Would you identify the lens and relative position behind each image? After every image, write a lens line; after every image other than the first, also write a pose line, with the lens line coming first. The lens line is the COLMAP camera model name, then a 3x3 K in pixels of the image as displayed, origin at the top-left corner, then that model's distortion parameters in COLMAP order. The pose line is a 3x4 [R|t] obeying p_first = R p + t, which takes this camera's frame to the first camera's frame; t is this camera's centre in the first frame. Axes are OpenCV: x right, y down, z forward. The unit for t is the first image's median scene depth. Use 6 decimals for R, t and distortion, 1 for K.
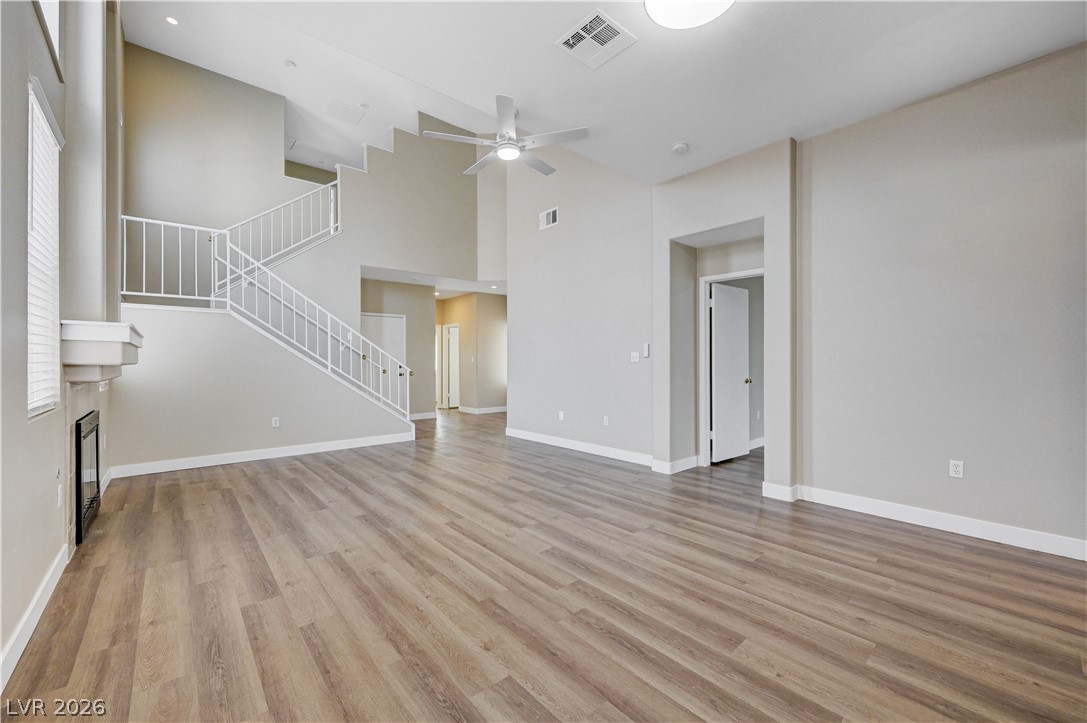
lens RADIAL K [[434.5, 0, 552.7], [0, 434.5, 361.1], [0, 0, 1]] dist [-0.001837, -0.001573]
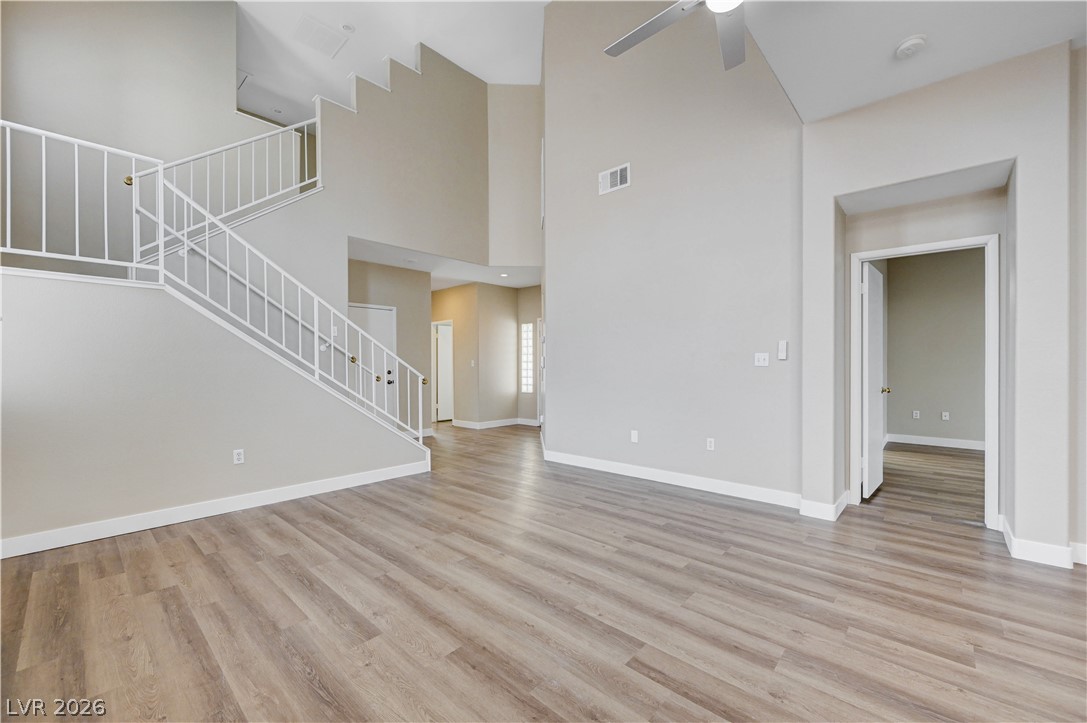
lens RADIAL K [[434.5, 0, 549.7], [0, 434.5, 369.1], [0, 0, 1]] dist [-0.001837, -0.001573]
pose [[0.993280, -0.000362, 0.115739, -0.291910], [-0.000532, 0.999970, 0.007689, 0.001756], [-0.115738, -0.007699, 0.993250, 0.344723]]
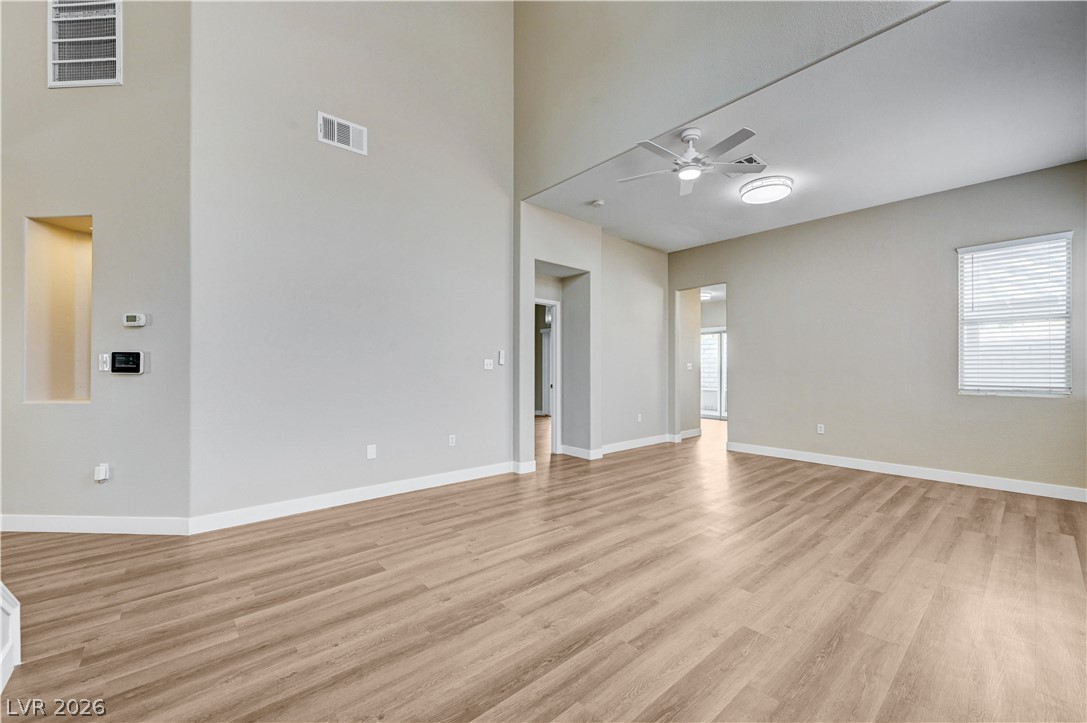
lens RADIAL K [[434.5, 0, 544.5], [0, 434.5, 369.4], [0, 0, 1]] dist [-0.001837, -0.001573]
pose [[0.001571, 0.001227, 0.999998, -0.856341], [-0.000247, 0.999999, -0.001227, 0.003138], [-0.999999, -0.000246, 0.001571, 0.995618]]
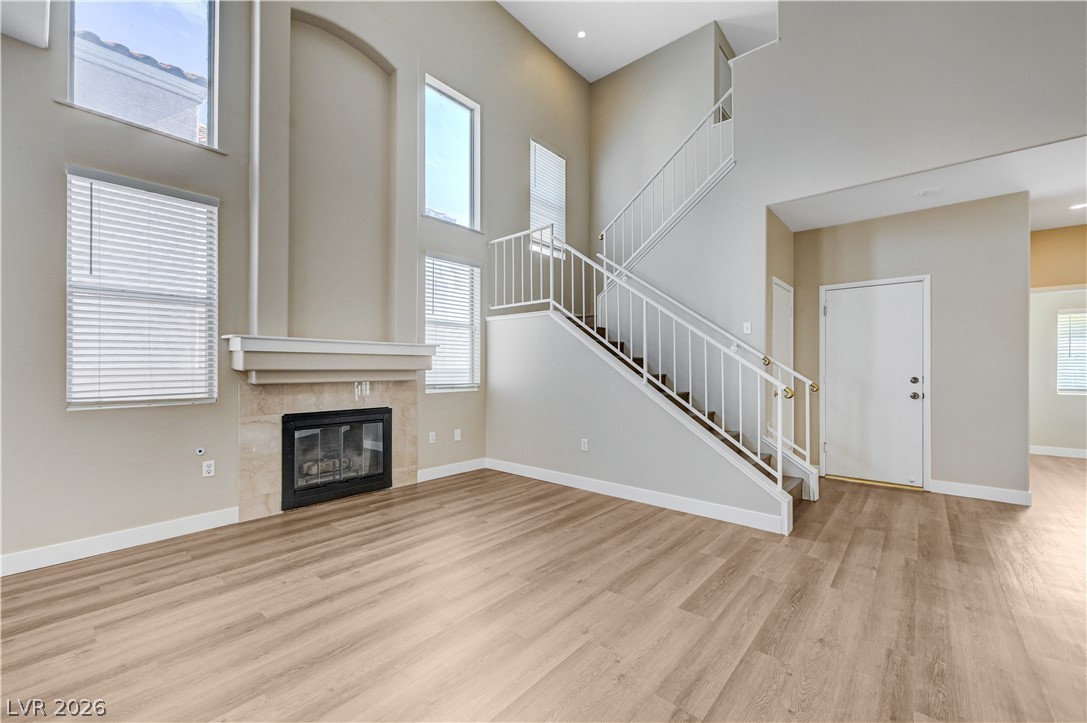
lens RADIAL K [[434.5, 0, 548.6], [0, 434.5, 372.9], [0, 0, 1]] dist [-0.001837, -0.001573]
pose [[0.141878, 0.010757, -0.989826, 0.167327], [-0.003085, 0.999941, 0.010425, 0.001572], [0.989879, 0.001575, 0.141903, 0.992837]]
